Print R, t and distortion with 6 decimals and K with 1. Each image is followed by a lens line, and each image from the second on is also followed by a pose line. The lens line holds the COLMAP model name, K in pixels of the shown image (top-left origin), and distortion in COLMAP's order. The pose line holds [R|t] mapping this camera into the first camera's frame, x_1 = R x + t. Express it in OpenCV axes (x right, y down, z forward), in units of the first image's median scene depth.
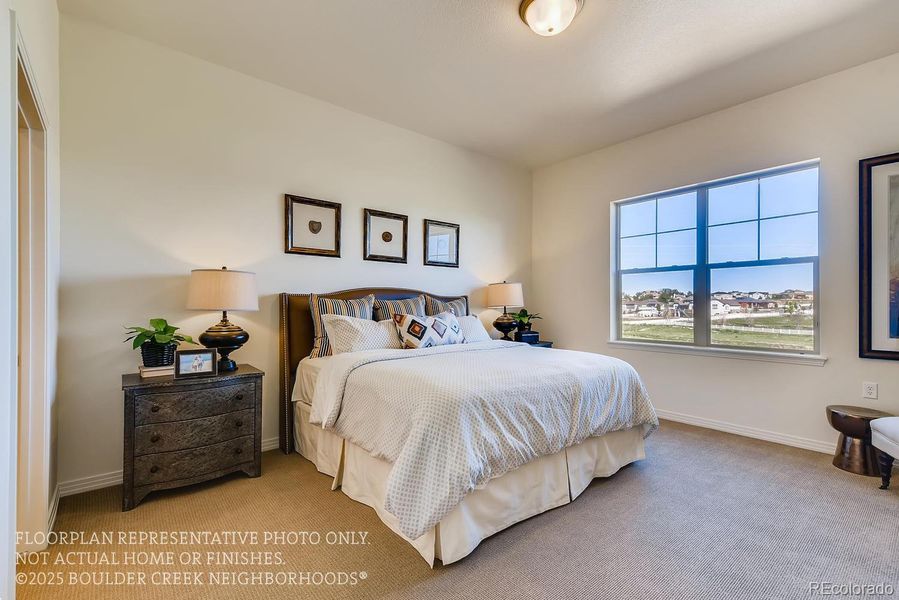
lens RADIAL K [[407.7, 0, 453.0], [0, 407.7, 300.6], [0, 0, 1]] dist [0.033673, -0.004641]
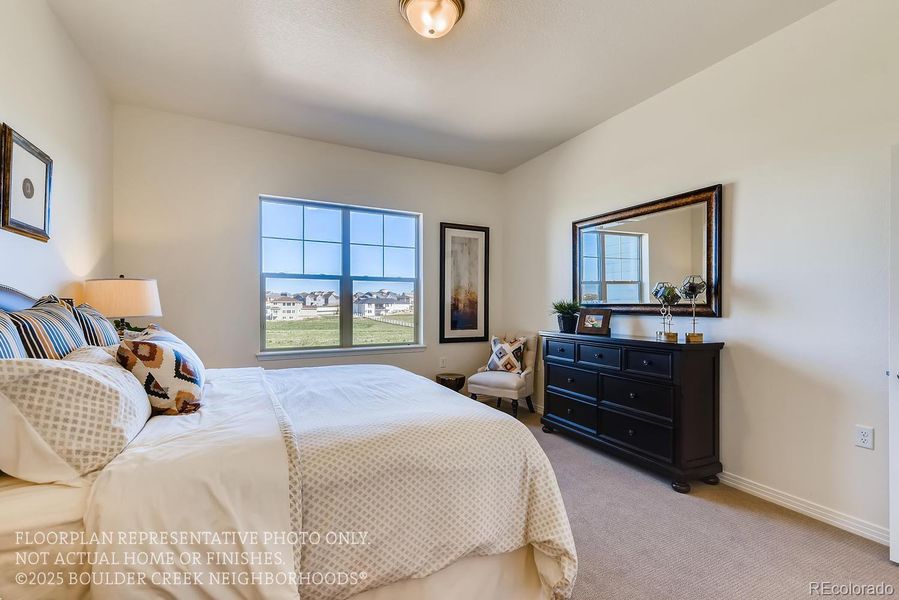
lens RADIAL K [[407.7, 0, 425.4], [0, 407.7, 305.3], [0, 0, 1]] dist [0.033673, -0.004641]
pose [[0.267604, 0.001455, 0.963528, -0.464987], [-0.012318, 0.999922, 0.001911, -0.012254], [-0.963450, -0.012380, 0.267601, 0.527292]]
